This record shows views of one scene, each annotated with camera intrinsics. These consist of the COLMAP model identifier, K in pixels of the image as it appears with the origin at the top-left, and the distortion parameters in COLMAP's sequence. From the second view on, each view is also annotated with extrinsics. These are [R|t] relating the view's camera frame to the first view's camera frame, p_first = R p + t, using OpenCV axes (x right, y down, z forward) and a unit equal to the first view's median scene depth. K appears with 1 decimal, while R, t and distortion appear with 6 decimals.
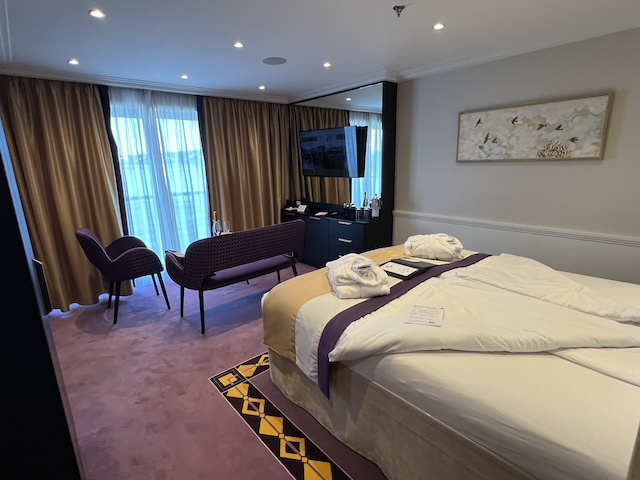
lens RADIAL K [[322.7, 0, 322.7], [0, 322.7, 243.2], [0, 0, 1]] dist [-0.001378, 0.001091]
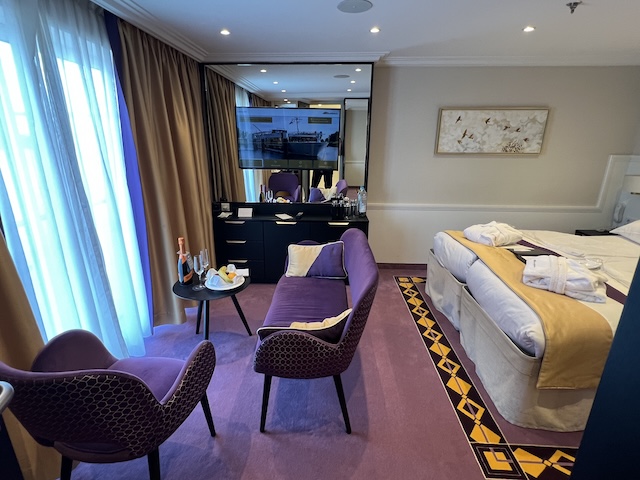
lens RADIAL K [[322.7, 0, 317.9], [0, 322.7, 241.2], [0, 0, 1]] dist [-0.001378, 0.001091]
pose [[0.700711, -0.186204, 0.688718, -0.792534], [0.151910, 0.982144, 0.110980, -0.169557], [-0.697085, 0.026858, 0.716485, 0.594682]]
